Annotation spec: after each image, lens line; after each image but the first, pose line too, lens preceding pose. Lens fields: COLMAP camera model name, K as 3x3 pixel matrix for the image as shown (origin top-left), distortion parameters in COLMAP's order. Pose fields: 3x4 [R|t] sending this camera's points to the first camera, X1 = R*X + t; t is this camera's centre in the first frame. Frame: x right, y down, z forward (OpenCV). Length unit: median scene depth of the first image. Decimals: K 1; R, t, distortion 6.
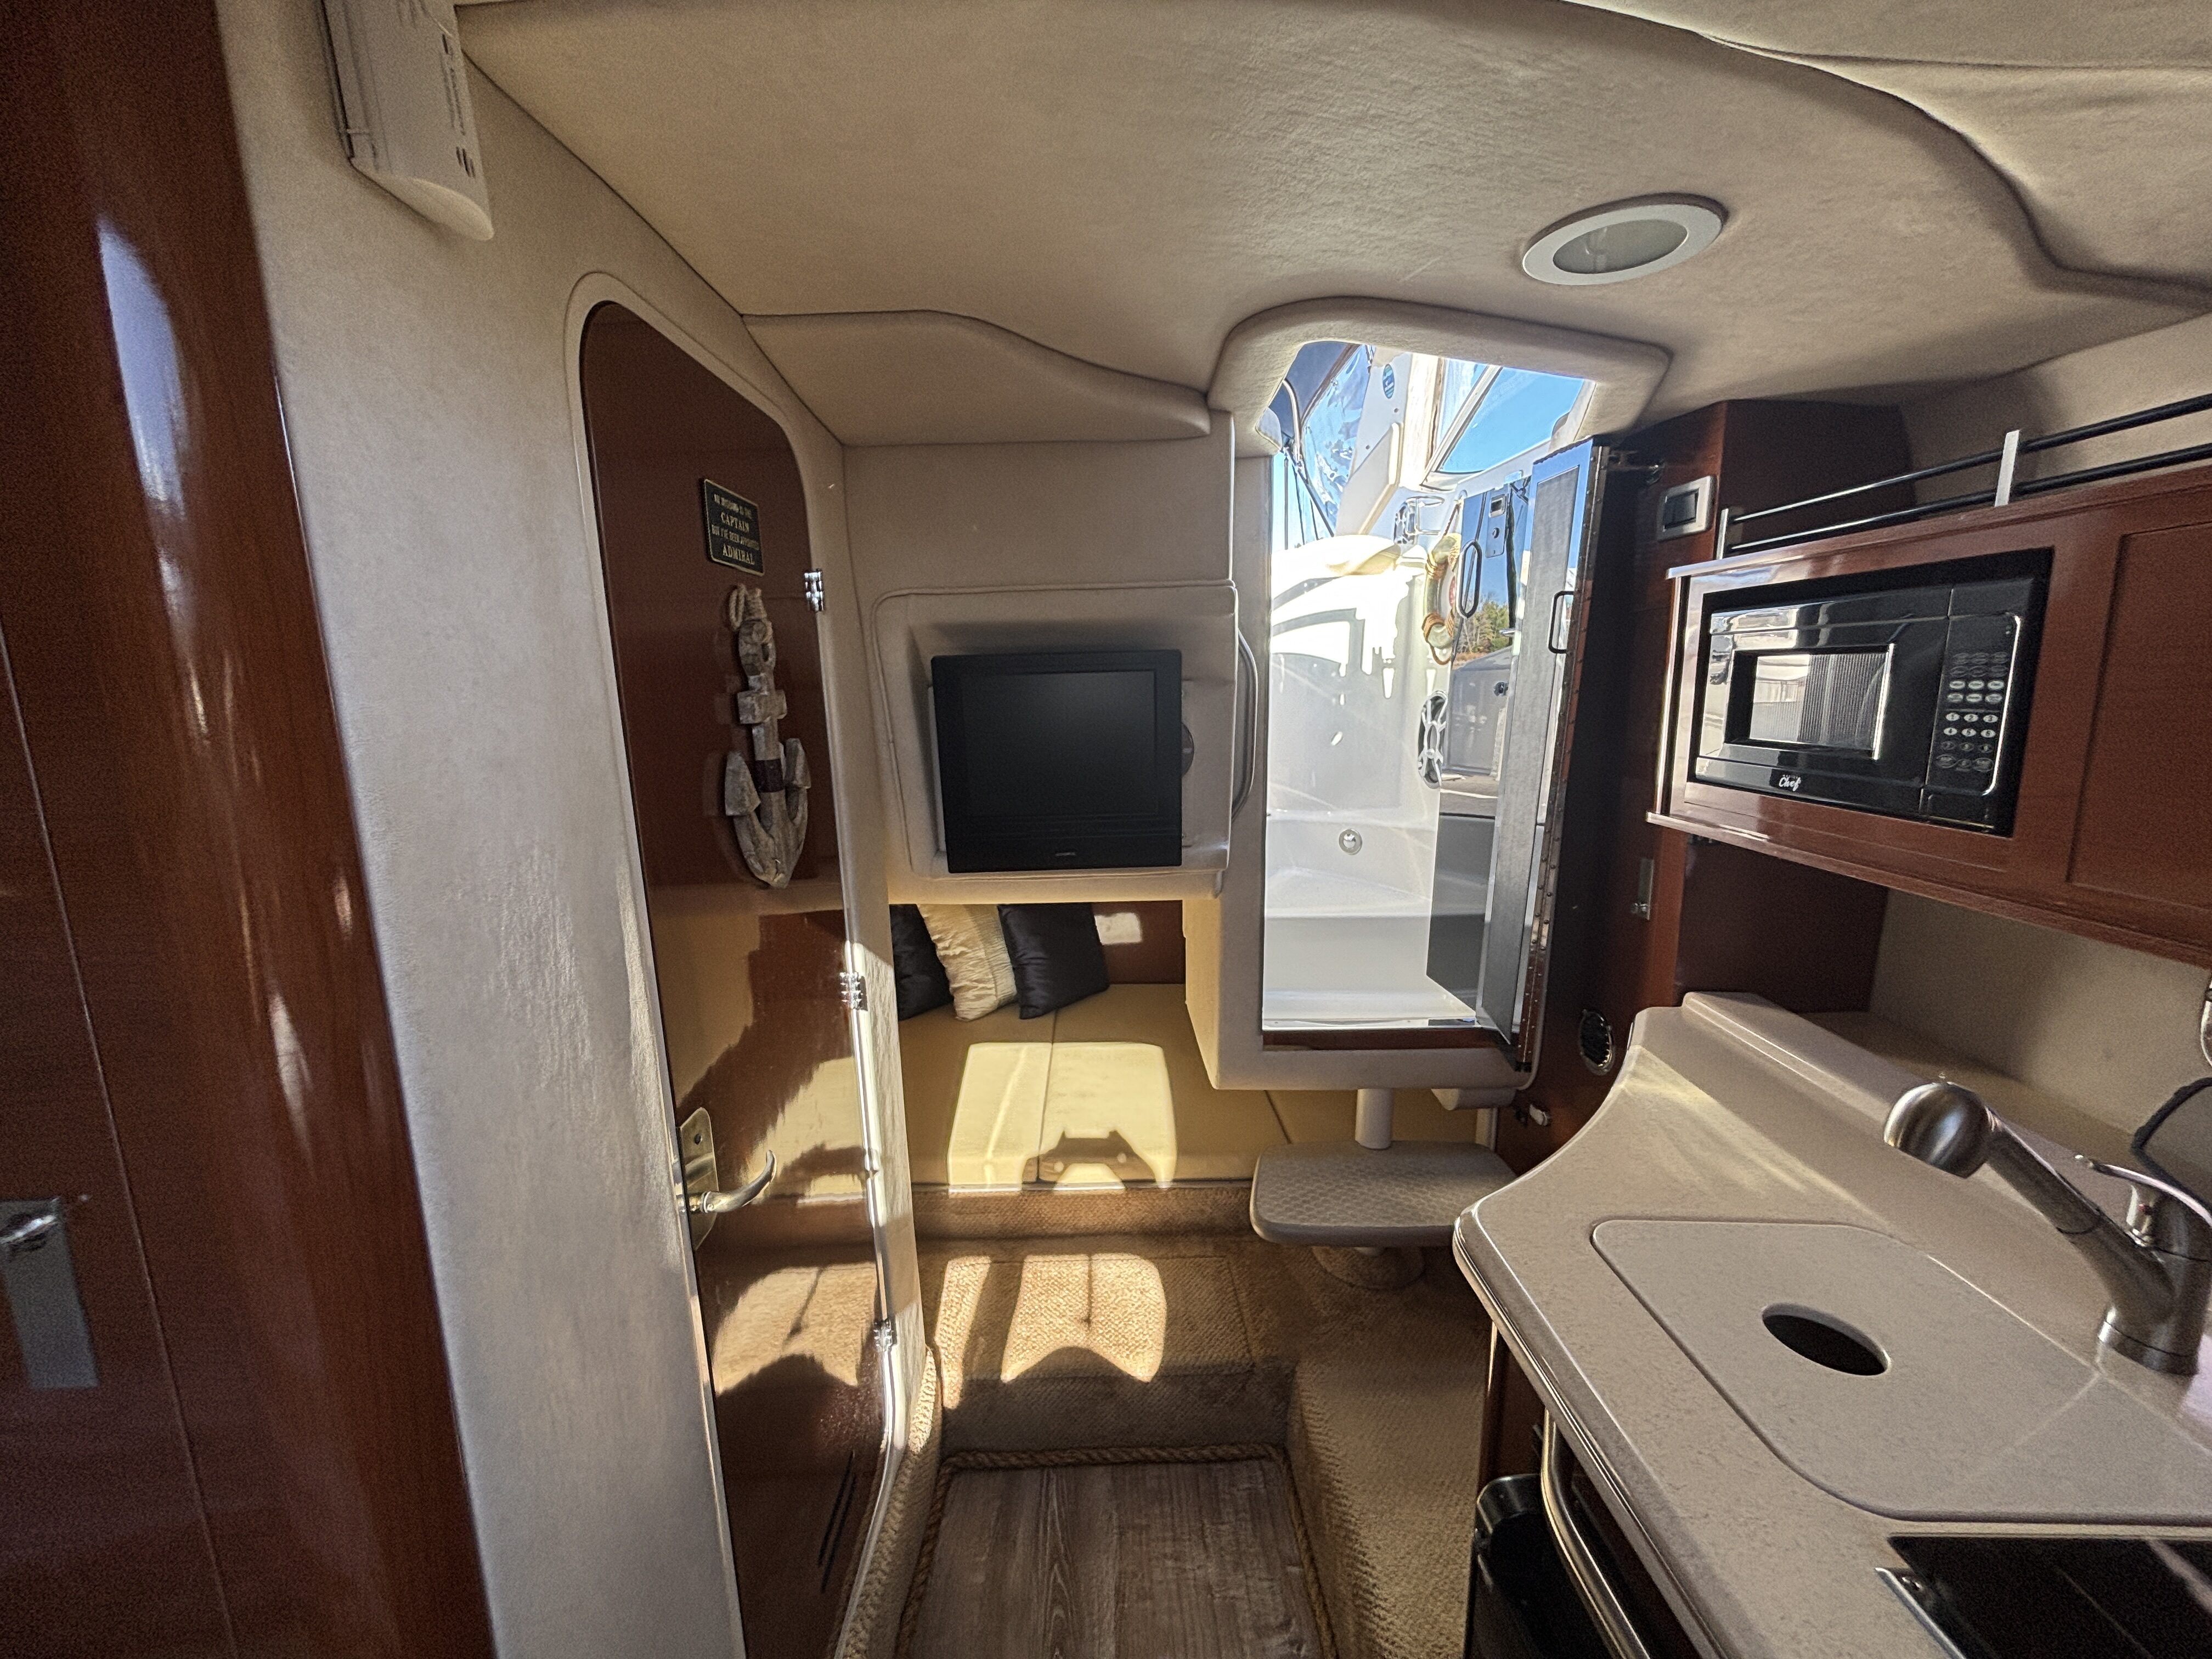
lens RADIAL K [[878.2, 0, 1108.6], [0, 878.2, 820.1], [0, 0, 1]] dist [-0.004665, -0.000859]
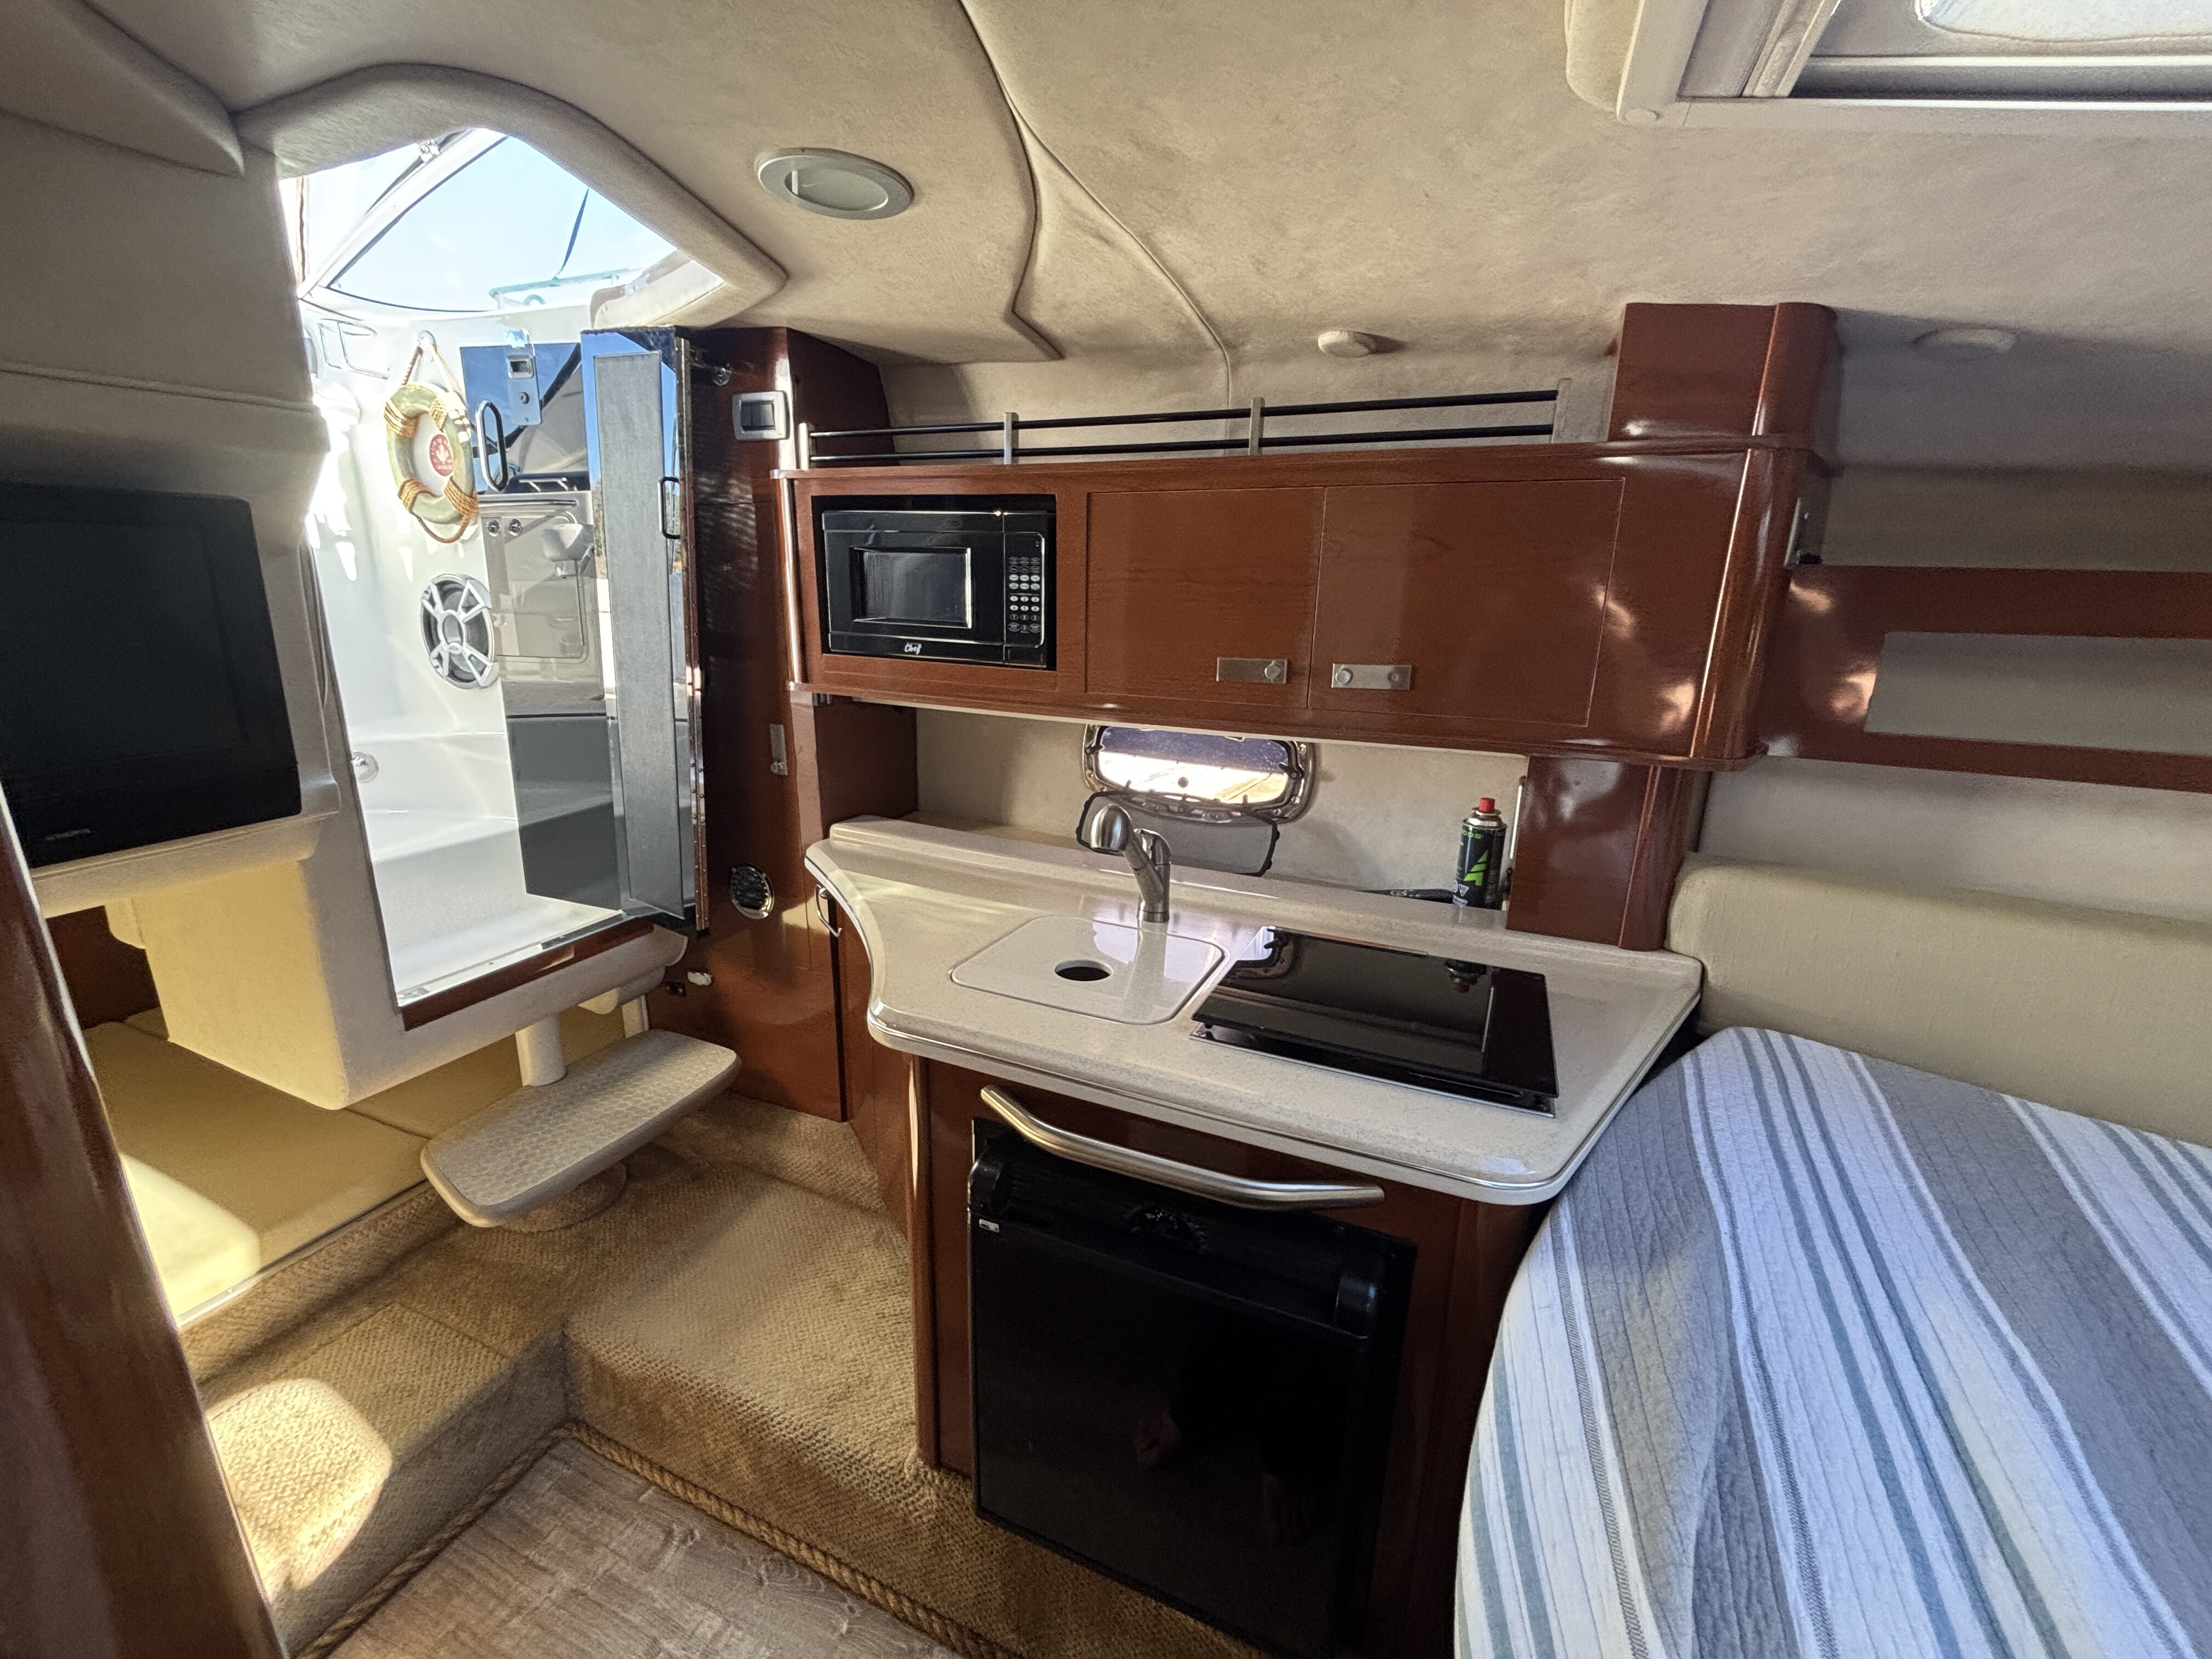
lens RADIAL K [[878.2, 0, 1100.7], [0, 878.2, 817.1], [0, 0, 1]] dist [-0.004665, -0.000859]
pose [[0.413904, -0.216073, 0.884305, -0.301245], [0.111650, 0.976137, 0.186253, -0.005972], [-0.903448, 0.021642, 0.428152, 0.118174]]
